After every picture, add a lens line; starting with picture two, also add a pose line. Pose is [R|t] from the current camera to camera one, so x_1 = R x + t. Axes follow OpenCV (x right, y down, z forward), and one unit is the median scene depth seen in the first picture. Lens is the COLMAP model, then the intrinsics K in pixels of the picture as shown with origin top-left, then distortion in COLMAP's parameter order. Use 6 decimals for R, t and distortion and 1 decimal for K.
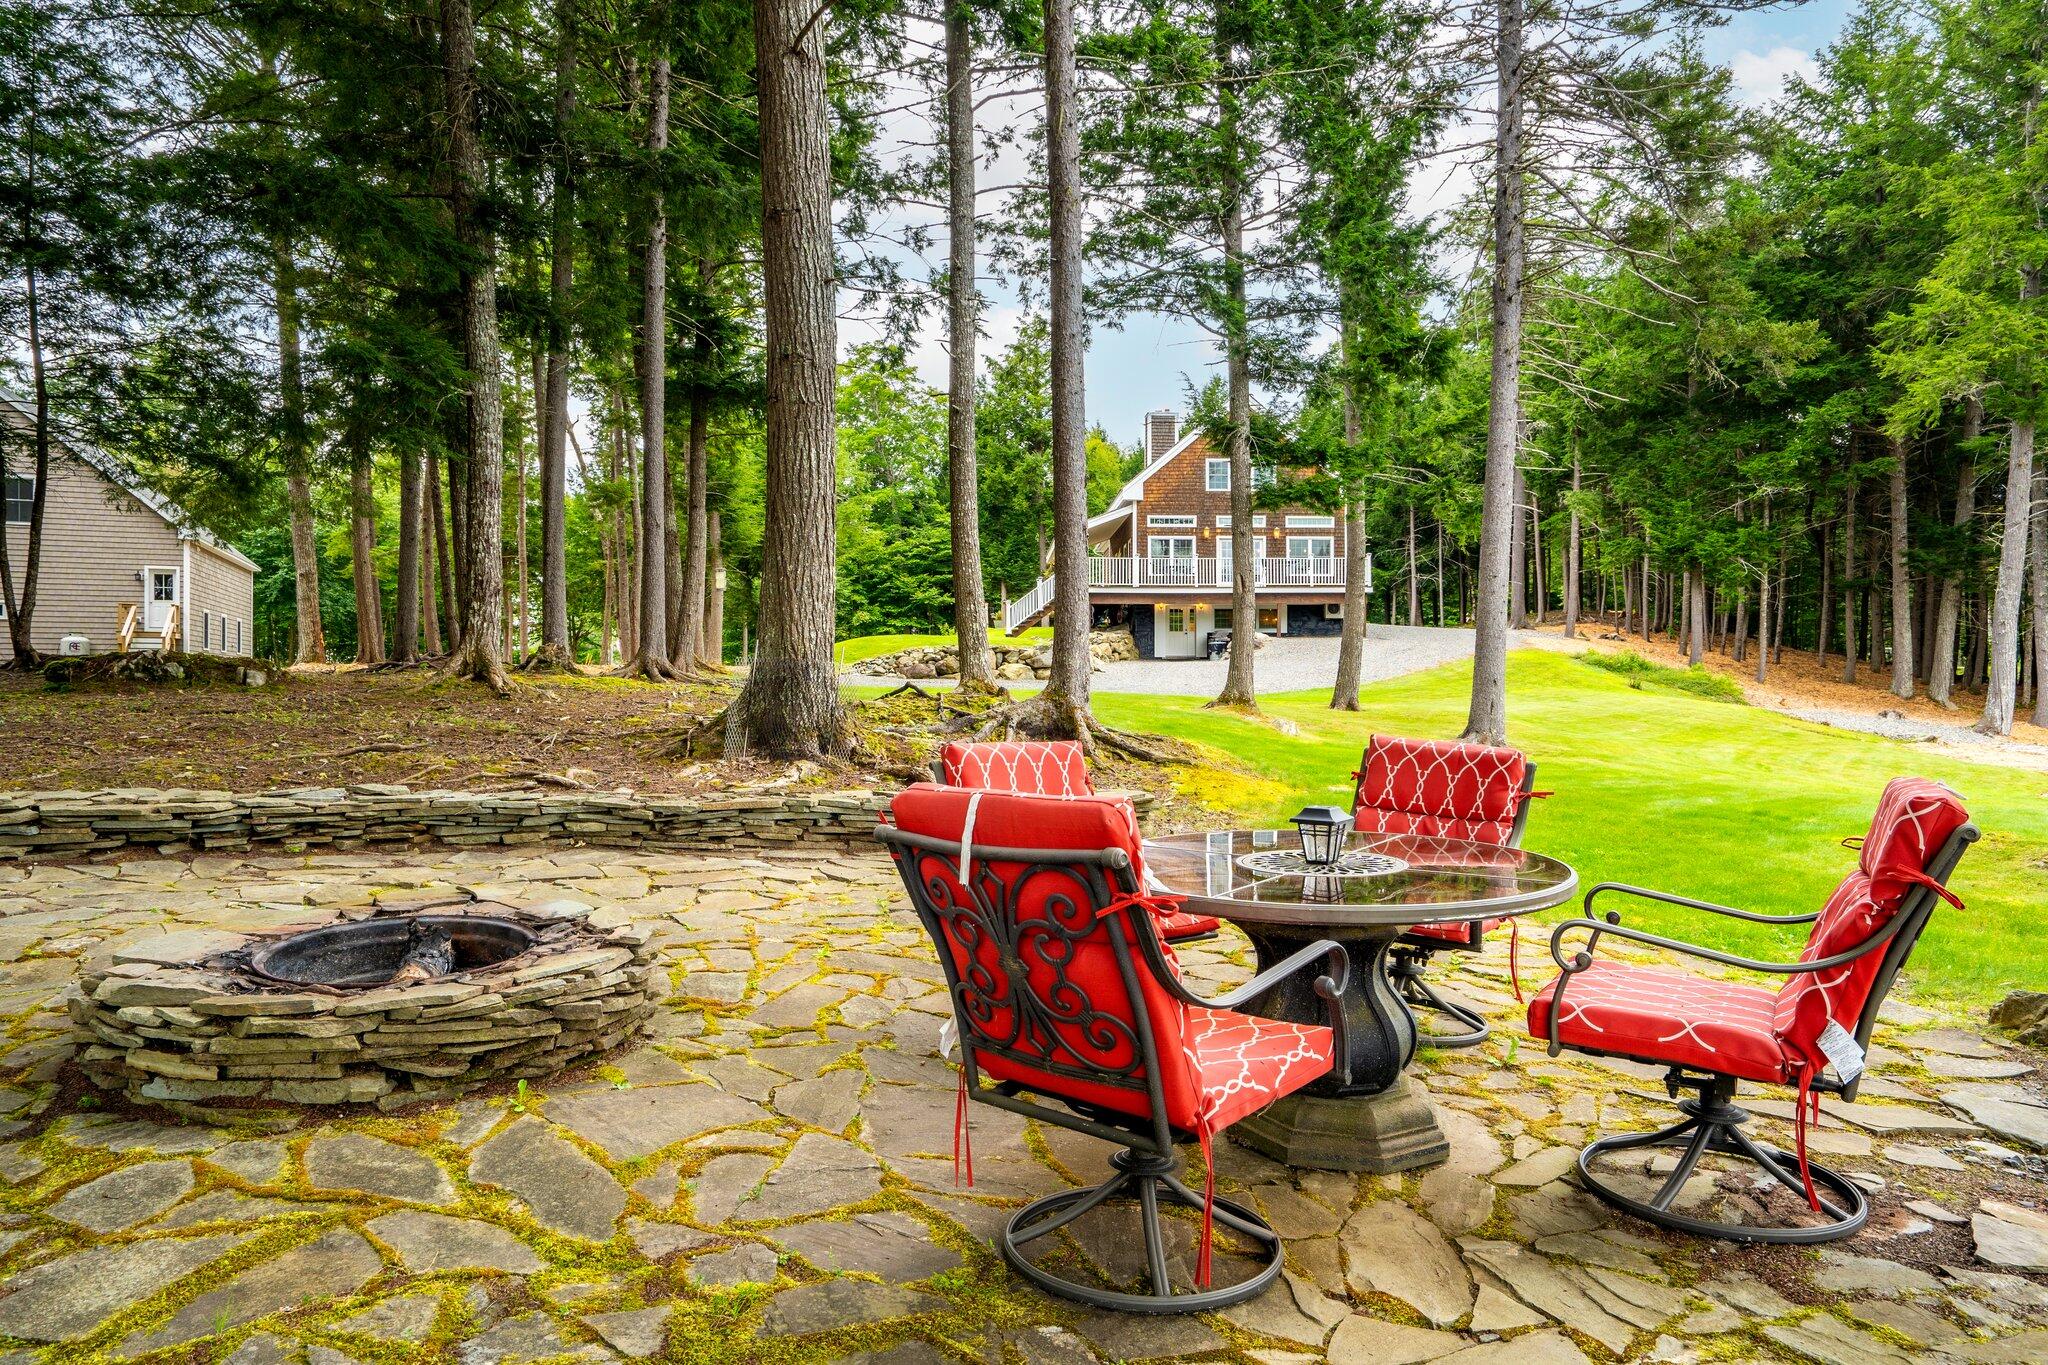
lens RADIAL K [[1269.0, 0, 1015.5], [0, 1269.0, 675.1], [0, 0, 1]] dist [0.006350, 0.001536]
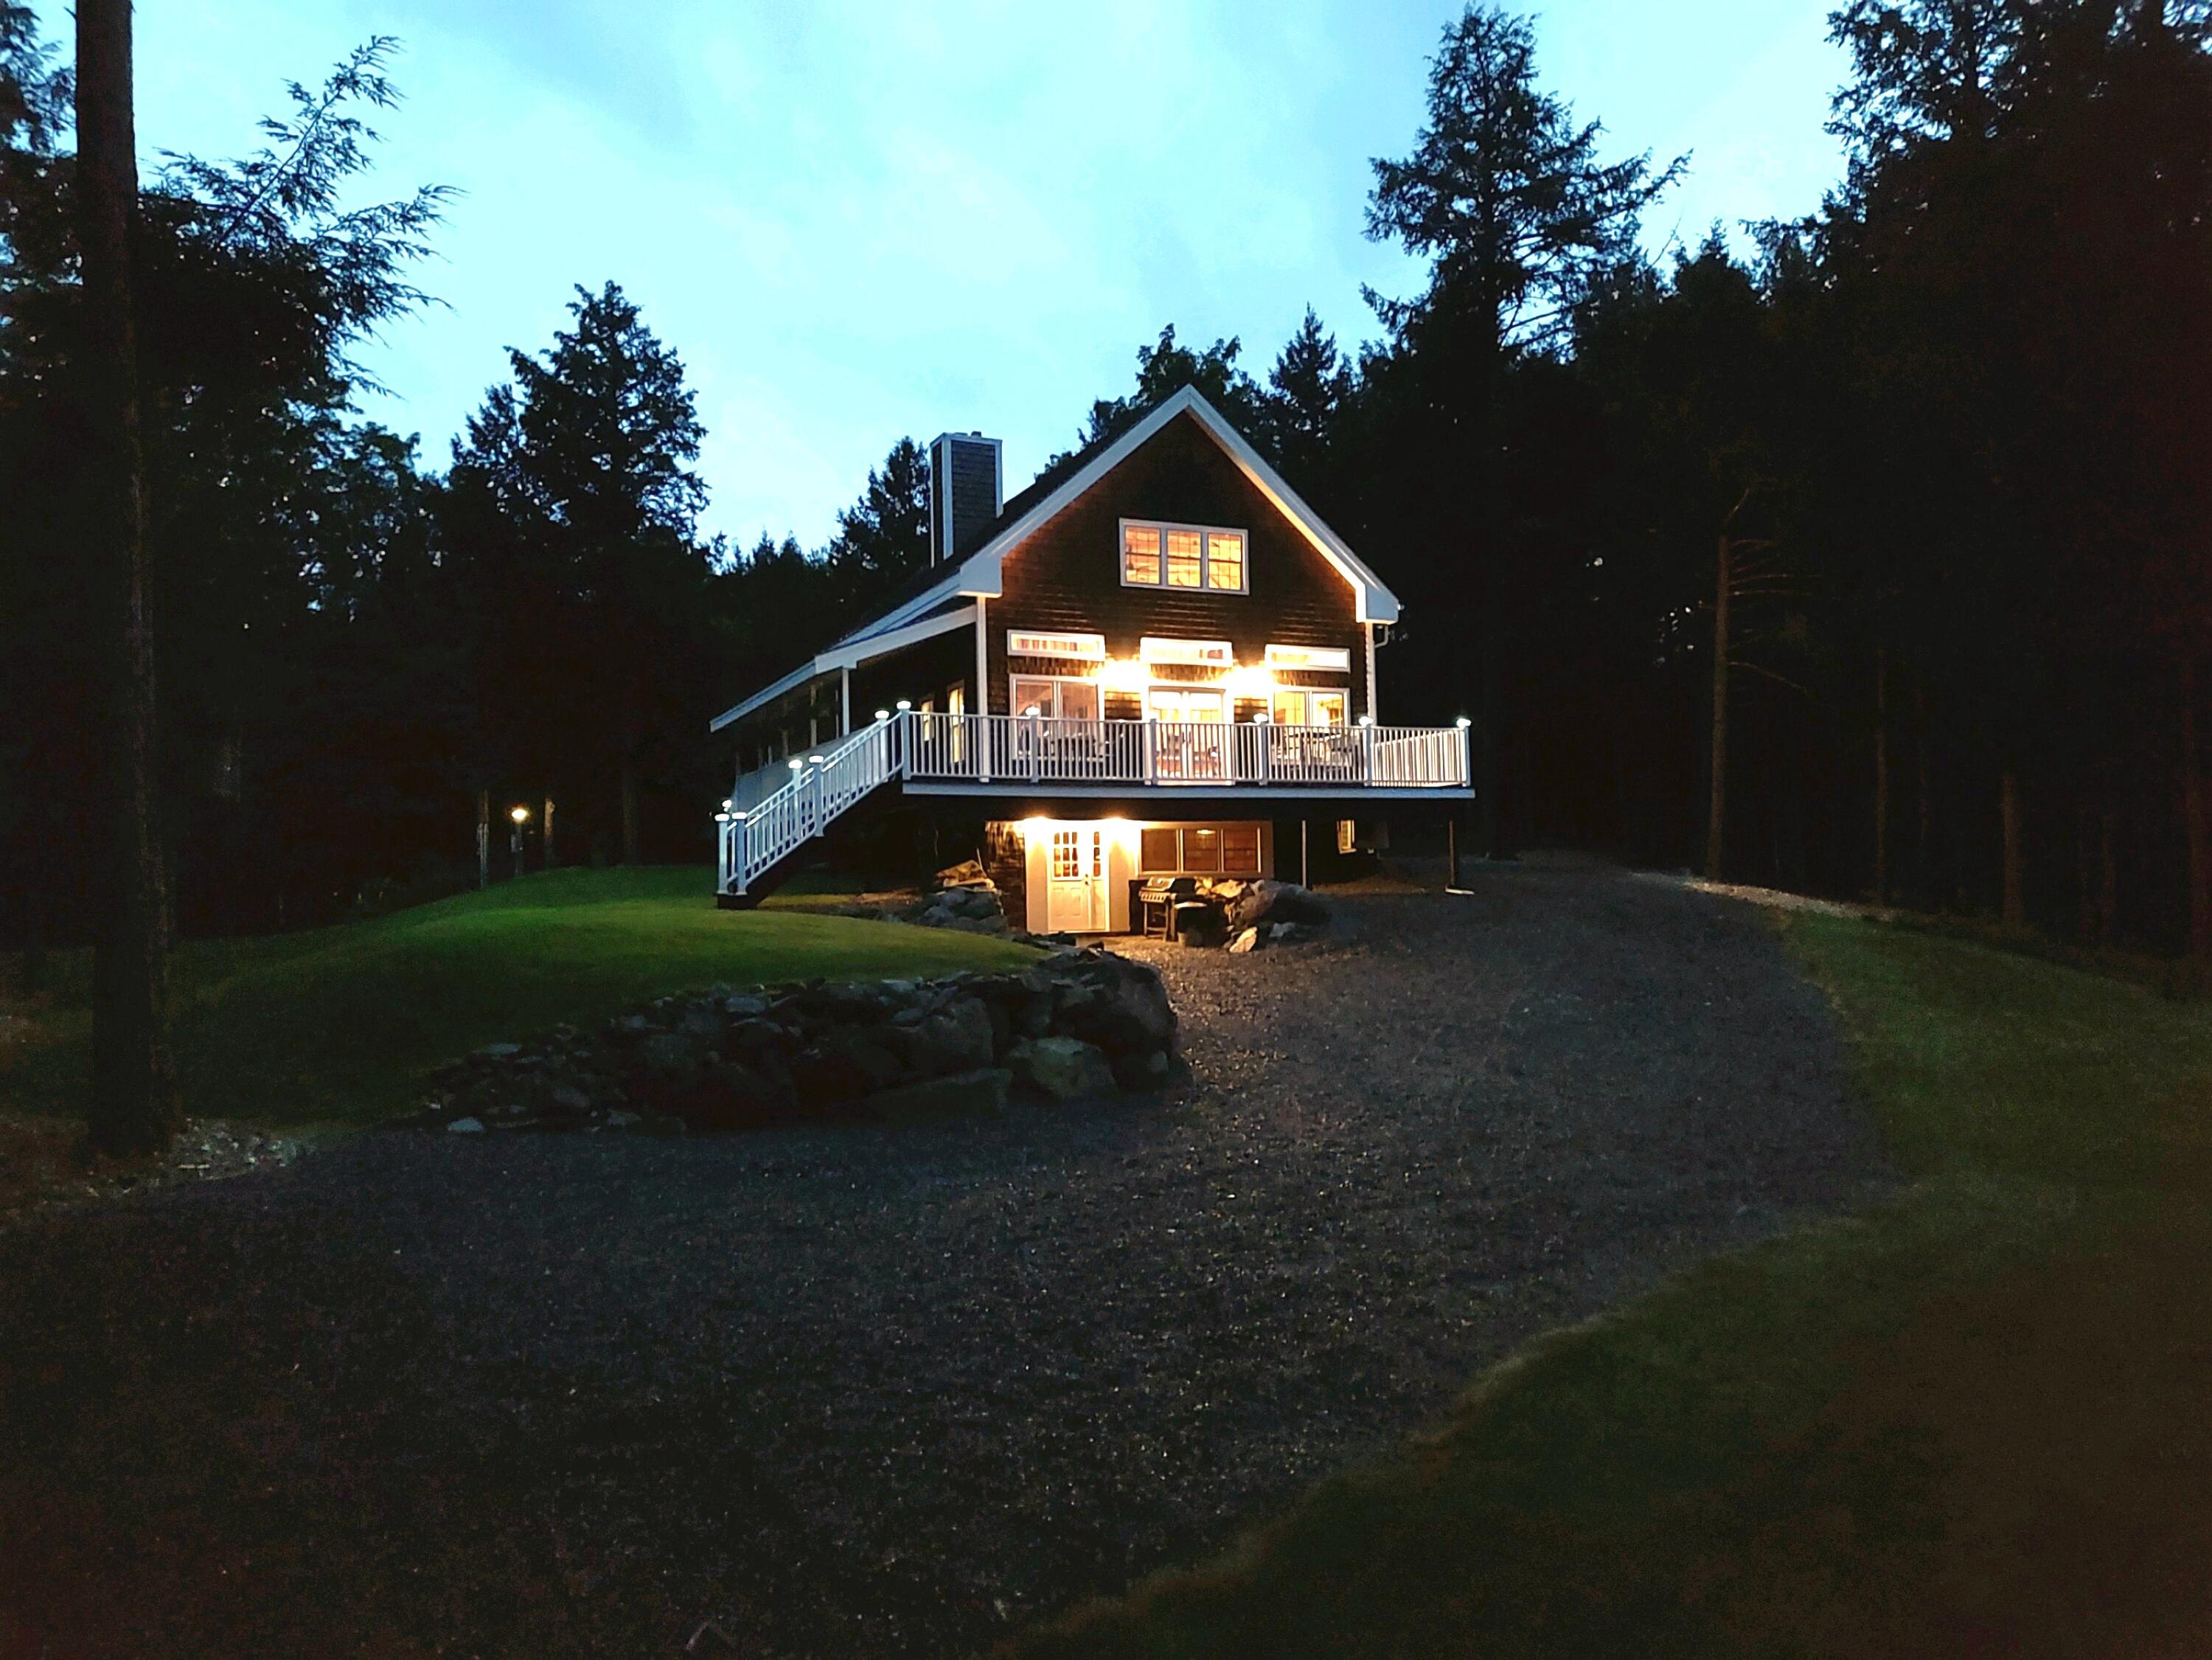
lens RADIAL K [[1611.3, 0, 1101.9], [0, 1611.3, 829.2], [0, 0, 1]] dist [0.004542, -0.001451]
pose [[0.920313, -0.001252, 0.391180, -0.094243], [0.019272, 0.998926, -0.042144, -0.027351], [-0.390707, 0.046324, 0.919349, 0.449473]]
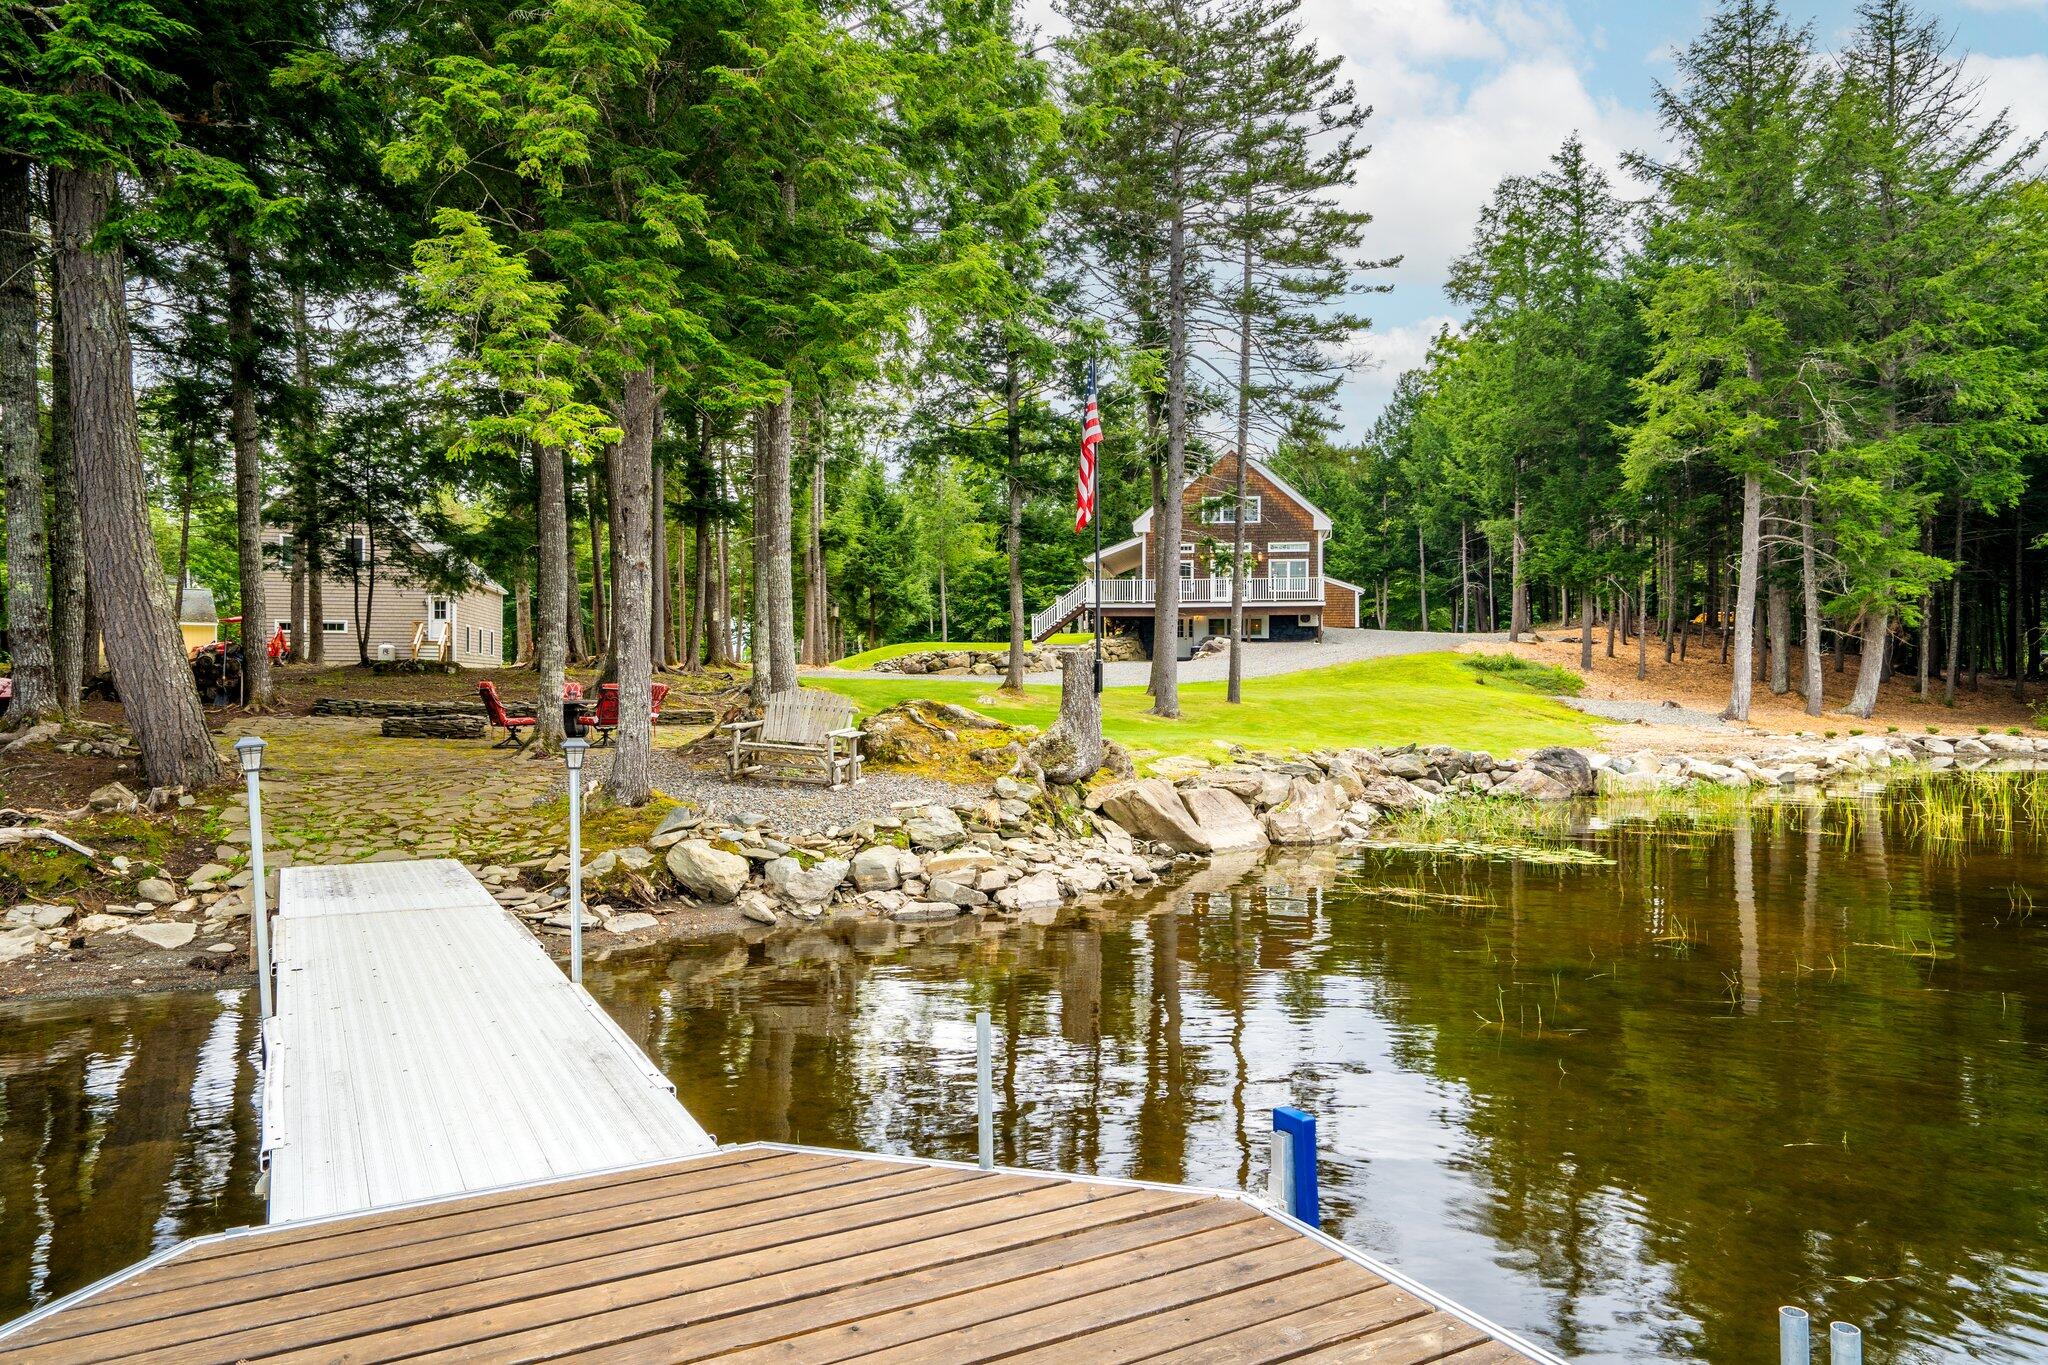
lens RADIAL K [[1308.3, 0, 1016.1], [0, 1308.3, 686.5], [0, 0, 1]] dist [-0.006969, -0.000740]
pose [[0.982401, 0.004370, -0.186731, 0.210951], [-0.002615, 0.999950, 0.009645, 0.001552], [0.186764, -0.008987, 0.982364, -0.283005]]
